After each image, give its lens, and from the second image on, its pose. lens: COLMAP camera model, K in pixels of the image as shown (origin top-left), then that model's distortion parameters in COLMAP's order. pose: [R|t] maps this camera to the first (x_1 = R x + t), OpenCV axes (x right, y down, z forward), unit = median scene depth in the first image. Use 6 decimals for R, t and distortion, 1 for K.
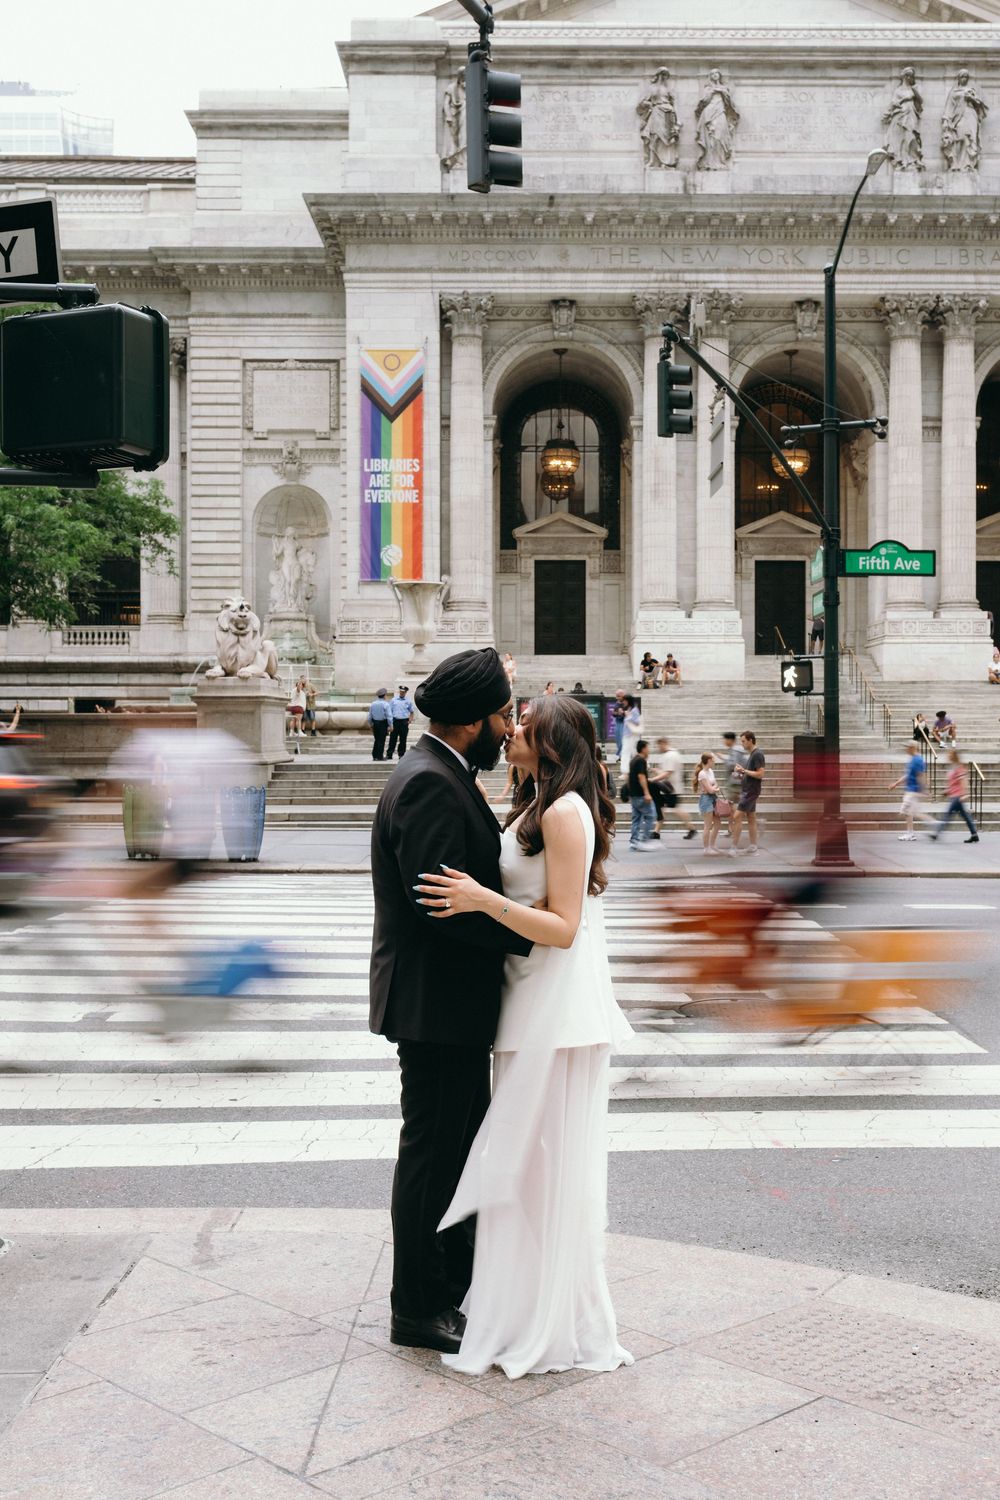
lens RADIAL K [[1418.0, 0, 502.5], [0, 1418.0, 752.8], [0, 0, 1]] dist [0.014652, 0.000000]
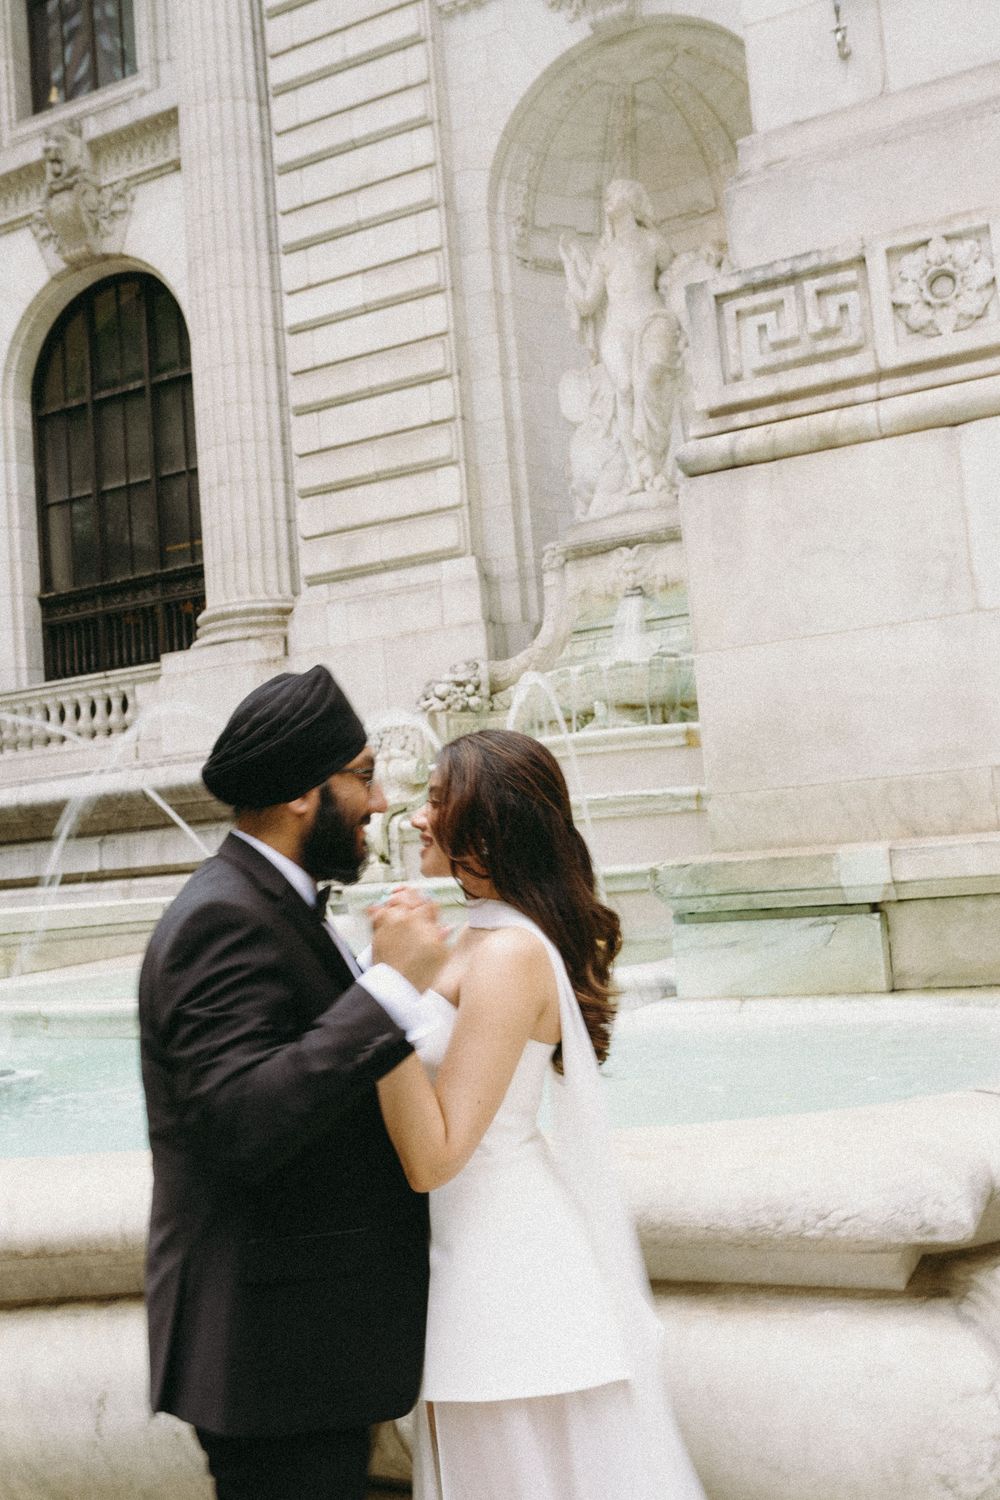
lens RADIAL K [[1418.0, 0, 499.8], [0, 1418.0, 746.4], [0, 0, 1]] dist [0.014652, 0.000000]
pose [[0.900470, -0.113889, -0.419741, -0.075170], [0.099553, 0.993456, -0.055986, -0.049227], [0.423370, 0.008627, 0.905916, 0.768230]]
